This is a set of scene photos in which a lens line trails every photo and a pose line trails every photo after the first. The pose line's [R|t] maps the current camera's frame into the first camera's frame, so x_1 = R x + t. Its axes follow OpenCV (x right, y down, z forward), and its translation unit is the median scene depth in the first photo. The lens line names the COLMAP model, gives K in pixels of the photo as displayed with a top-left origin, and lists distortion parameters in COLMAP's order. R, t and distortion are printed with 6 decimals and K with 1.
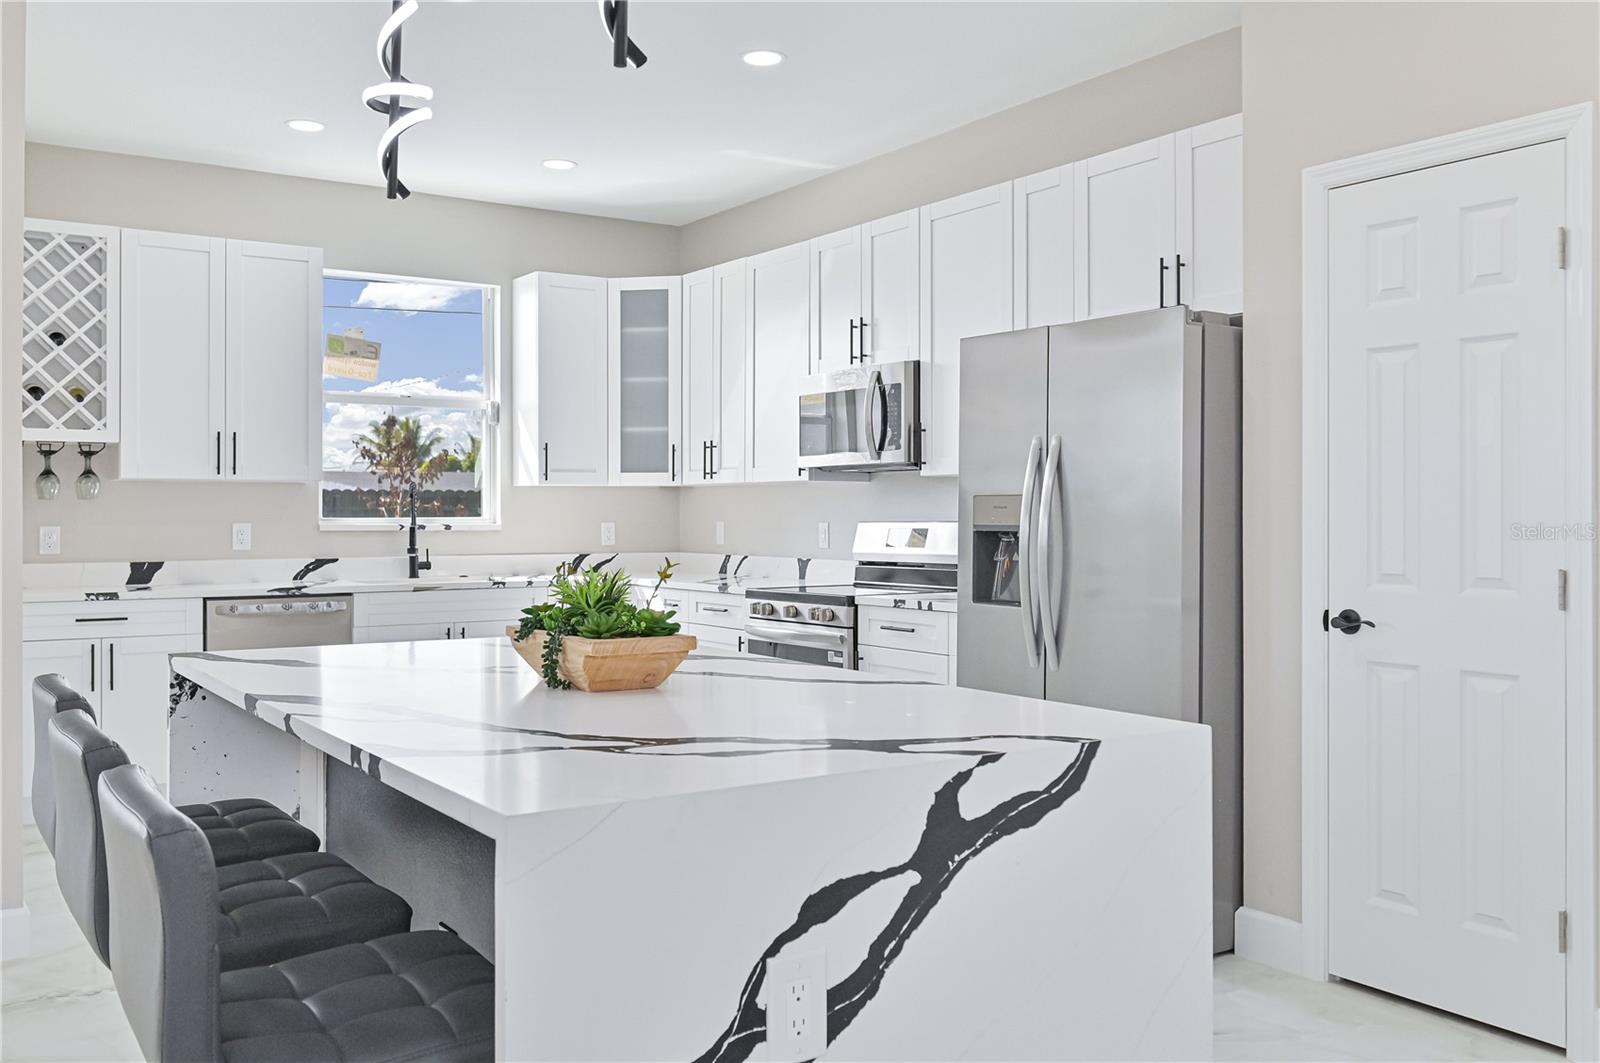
lens RADIAL K [[1395.6, 0, 803.5], [0, 1395.6, 507.2], [0, 0, 1]] dist [-0.007991, 0.012515]
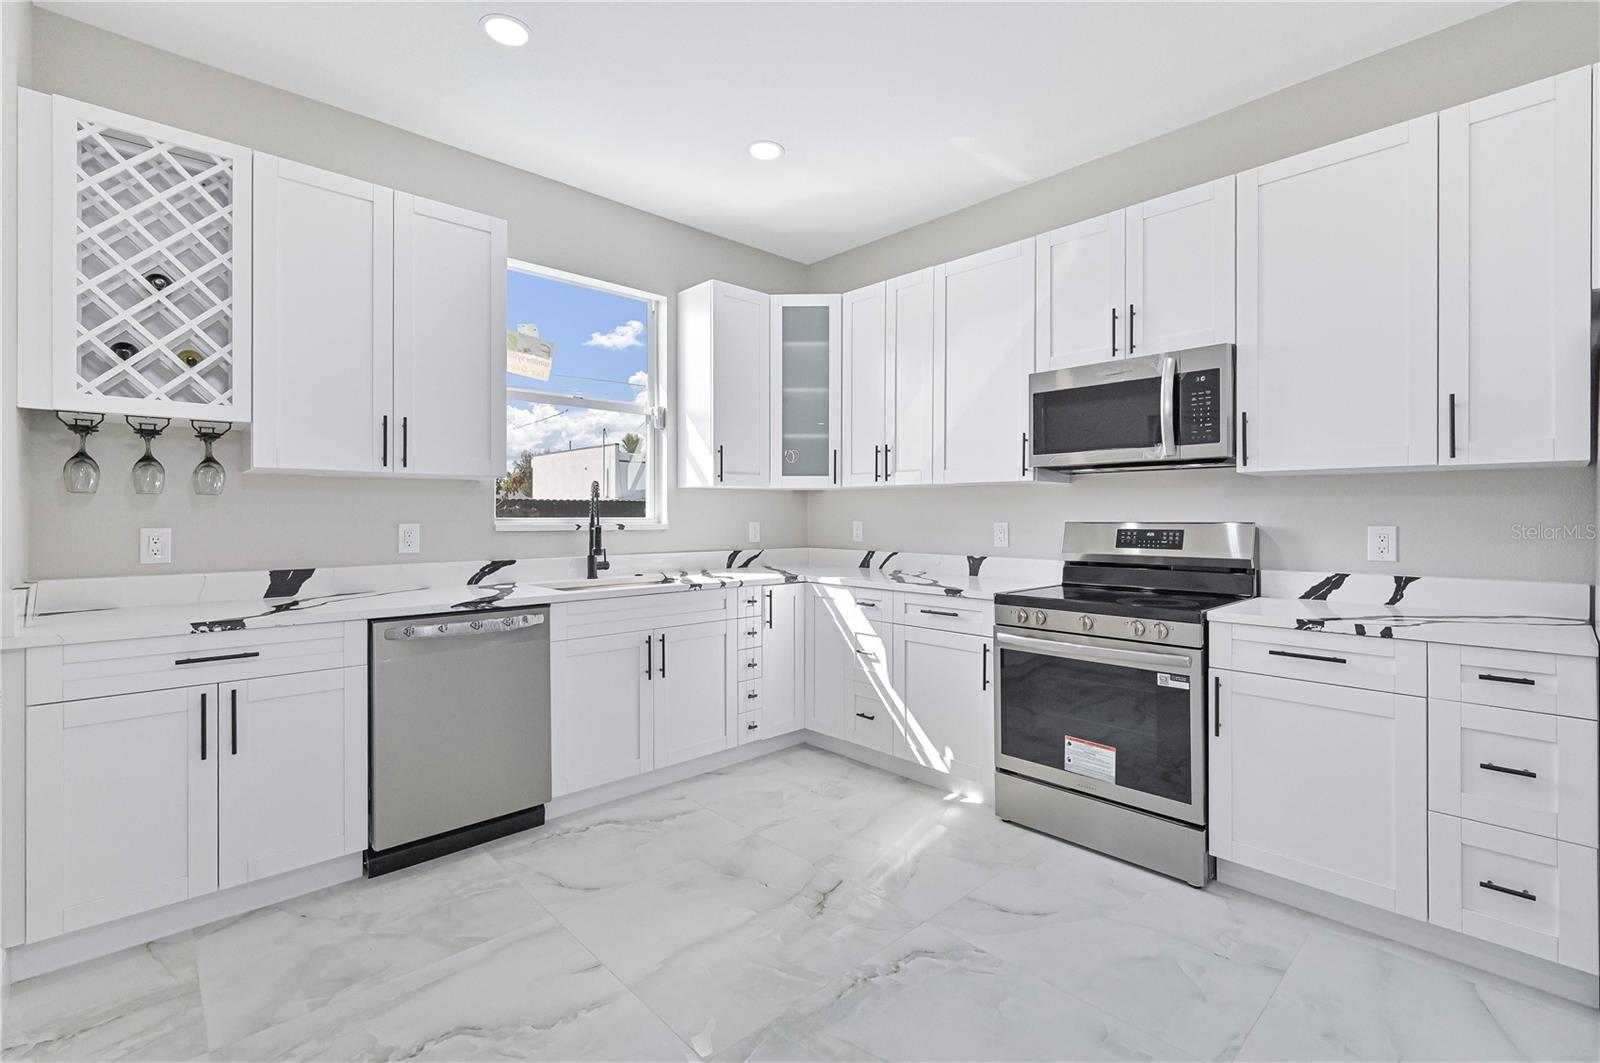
lens RADIAL K [[713.1, 0, 802.1], [0, 713.1, 513.3], [0, 0, 1]] dist [0.002598, -0.000219]
pose [[0.986393, 0.002026, 0.164393, -0.236993], [-0.002469, 0.999994, 0.002486, 0.003236], [-0.164387, -0.002858, 0.986392, 0.522023]]
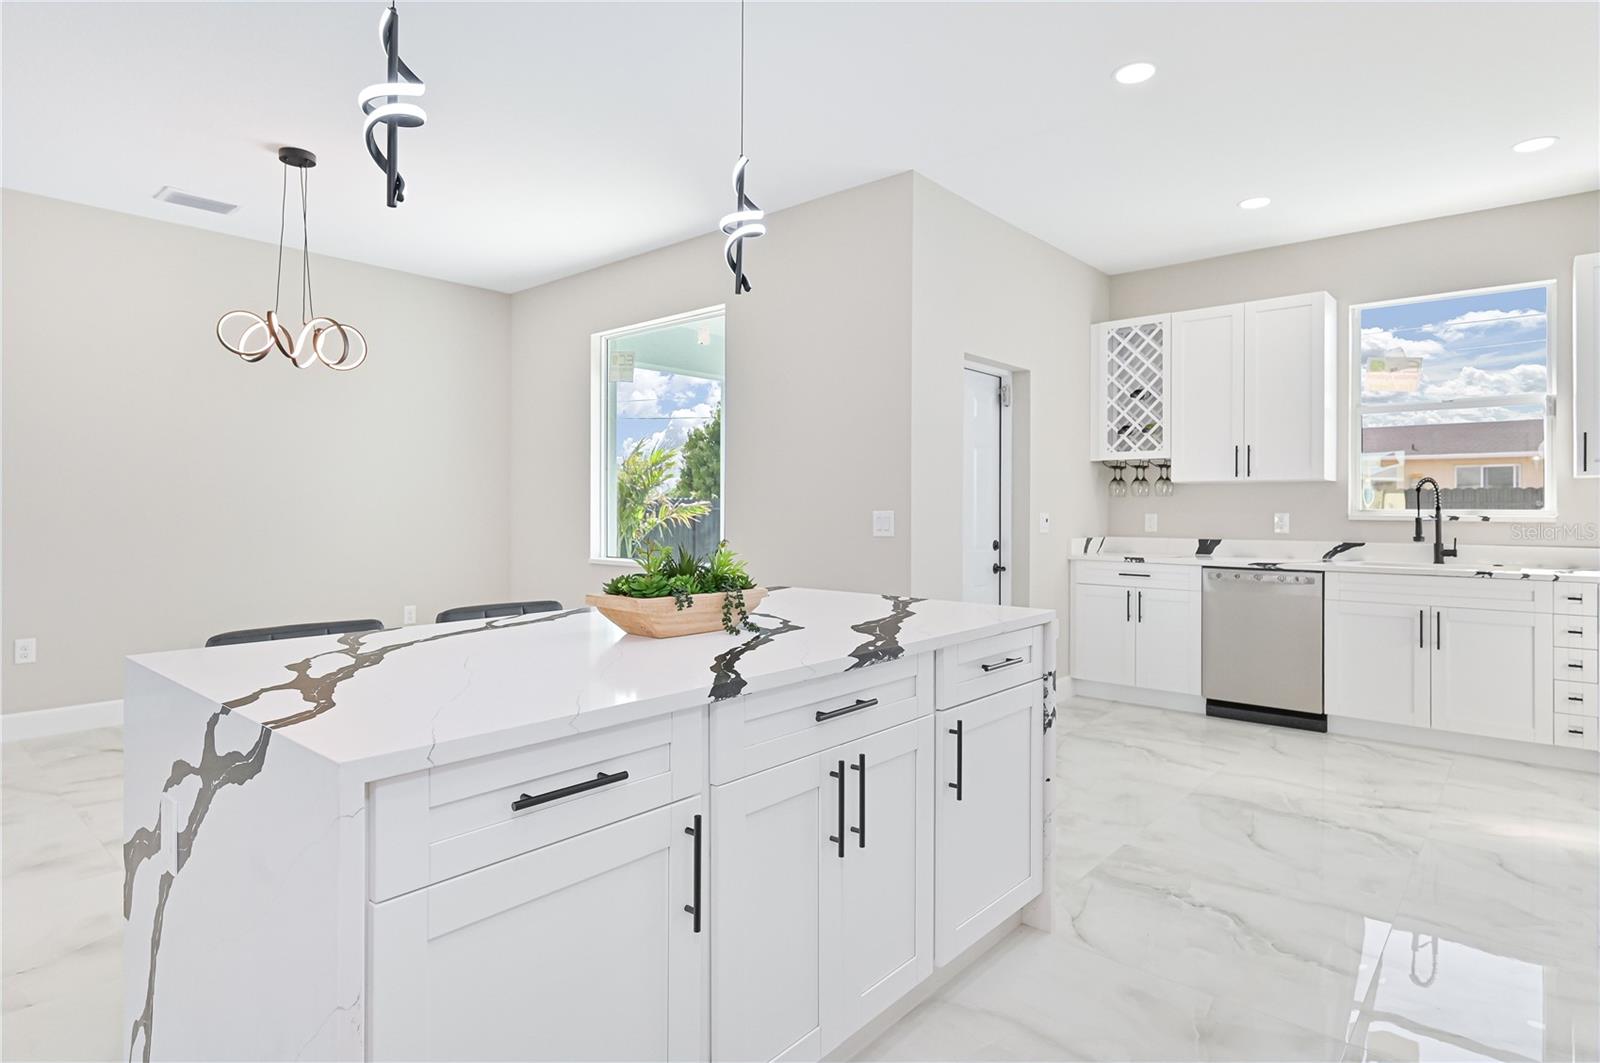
lens RADIAL K [[854.5, 0, 804.2], [0, 854.5, 506.8], [0, 0, 1]] dist [0.001714, 0.000368]
pose [[0.263697, 0.002593, -0.964602, 0.270959], [0.002882, 0.999990, 0.003477, 0.001707], [0.964601, -0.003697, 0.263687, 0.363071]]
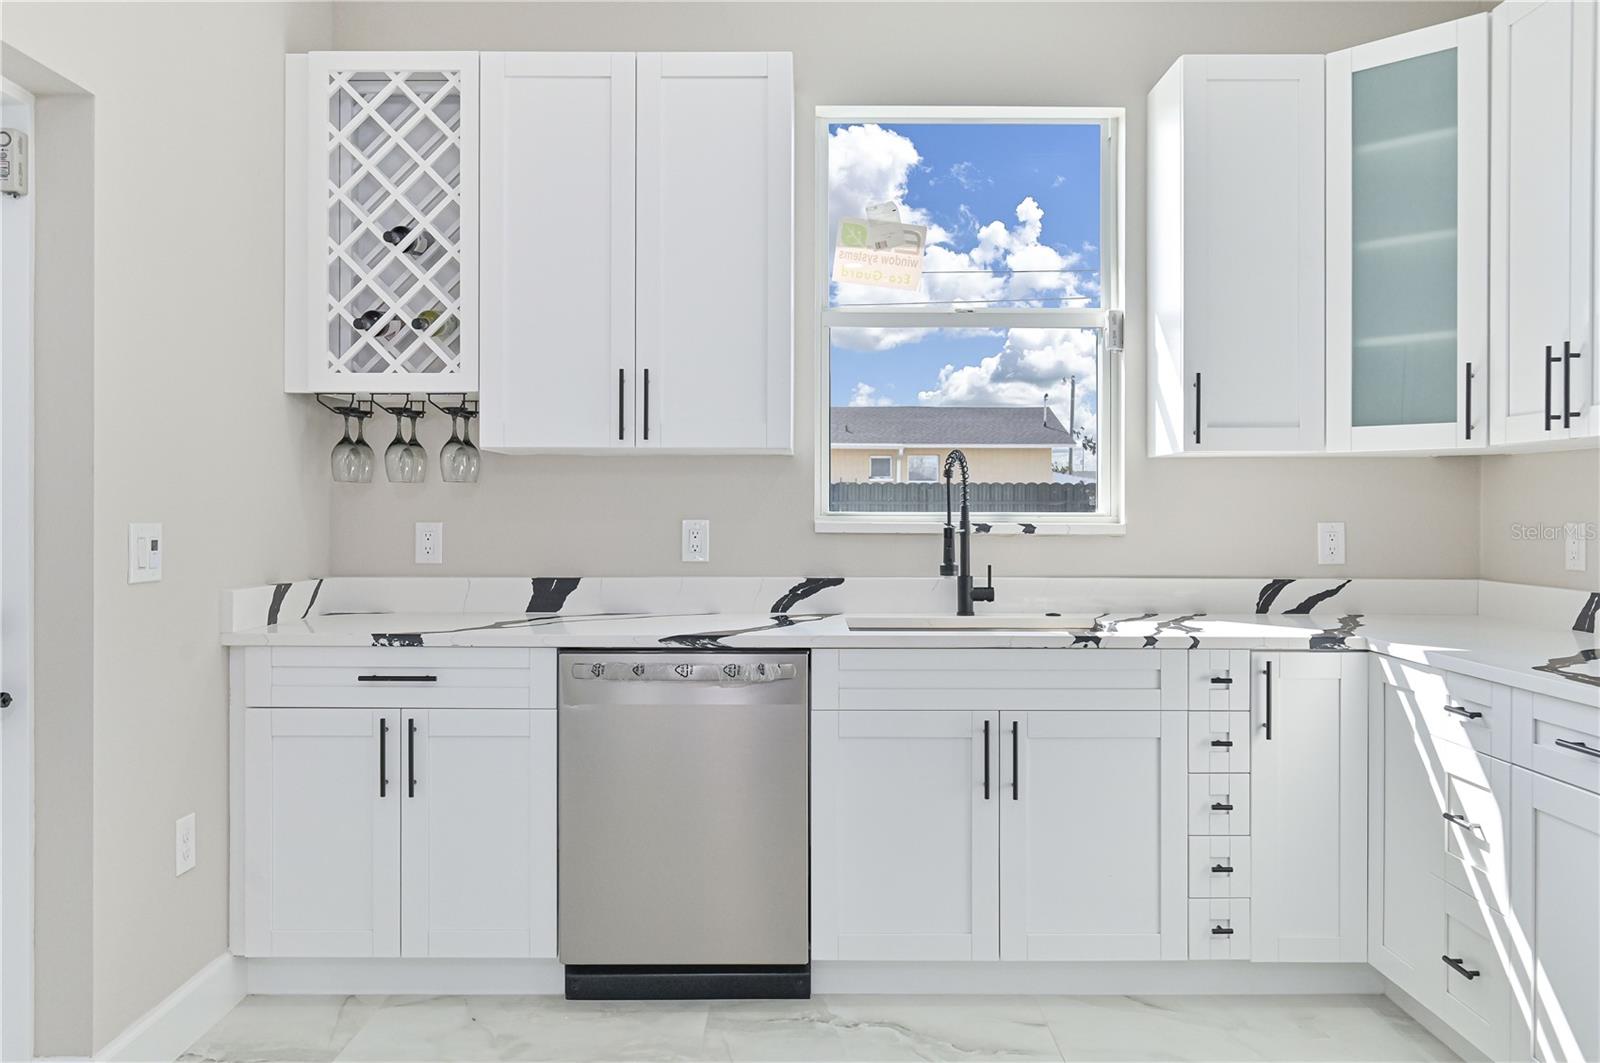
lens RADIAL K [[1211.4, 0, 801.2], [0, 1211.4, 510.0], [0, 0, 1]] dist [-0.000474, 0.001002]
pose [[0.831929, 0.003887, -0.554868, -0.059494], [-0.000652, 0.999982, 0.006028, 0.004005], [0.554881, -0.004653, 0.831917, 0.591219]]
